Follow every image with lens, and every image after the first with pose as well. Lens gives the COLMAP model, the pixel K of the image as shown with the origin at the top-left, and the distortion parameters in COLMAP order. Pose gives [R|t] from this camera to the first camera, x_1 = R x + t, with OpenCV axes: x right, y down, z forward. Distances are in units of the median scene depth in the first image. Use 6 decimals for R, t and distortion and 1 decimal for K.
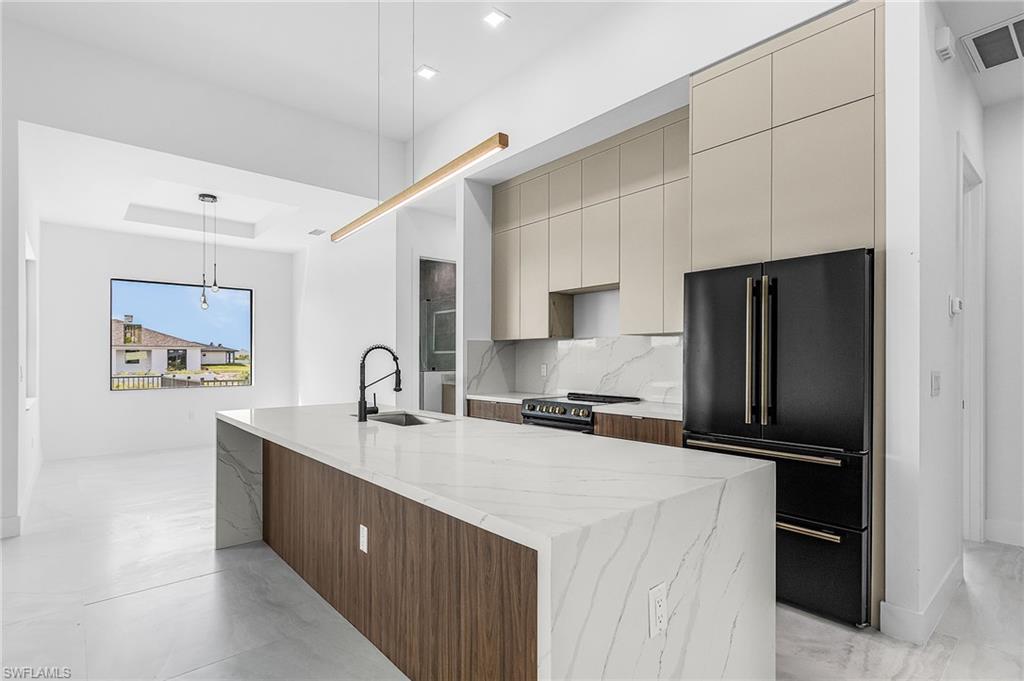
lens RADIAL K [[503.4, 0, 503.2], [0, 503.4, 358.1], [0, 0, 1]] dist [0.003534, 0.000206]
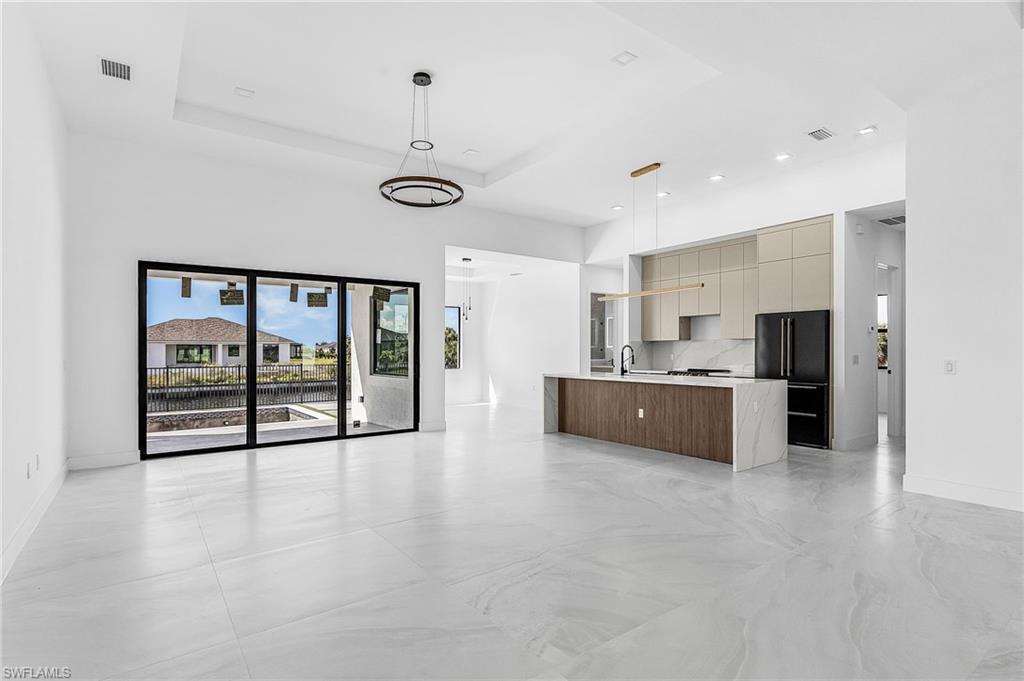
lens RADIAL K [[503.4, 0, 503.8], [0, 503.4, 353.0], [0, 0, 1]] dist [0.003534, 0.000206]
pose [[0.996366, -0.001056, -0.085164, -0.534669], [0.001355, 0.999993, 0.003449, 0.003031], [0.085160, -0.003552, 0.996361, -1.267375]]
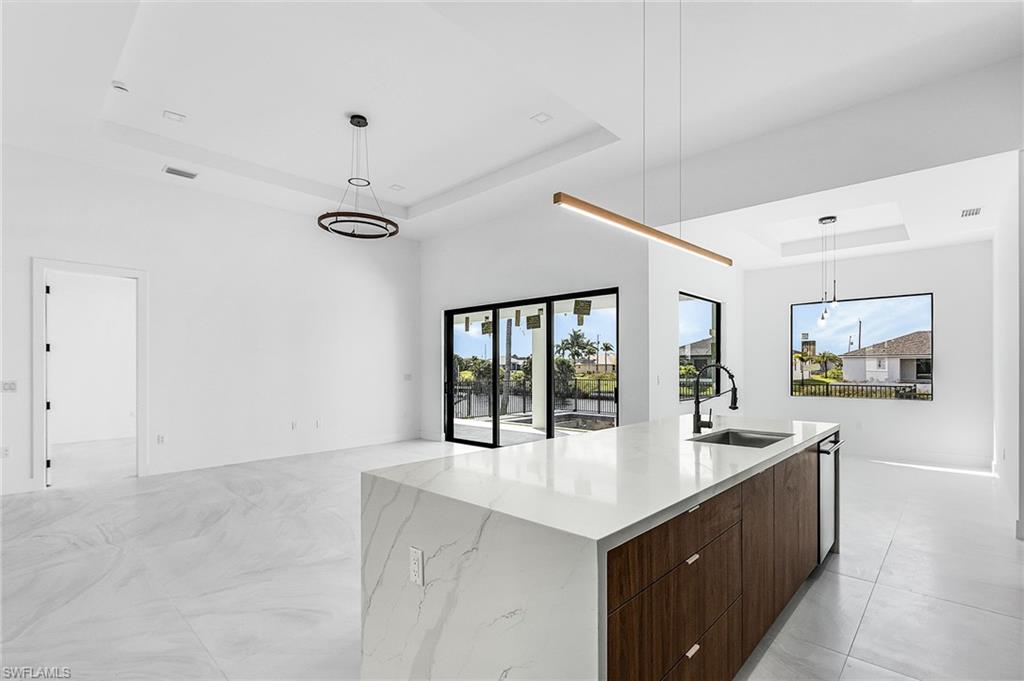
lens RADIAL K [[470.0, 0, 512.2], [0, 470.0, 364.8], [0, 0, 1]] dist [0.007049, -0.003195]
pose [[0.112428, -0.000952, -0.993659, 0.569070], [-0.001076, 0.999999, -0.001080, -0.017481], [0.993659, 0.001190, 0.112427, 0.393757]]
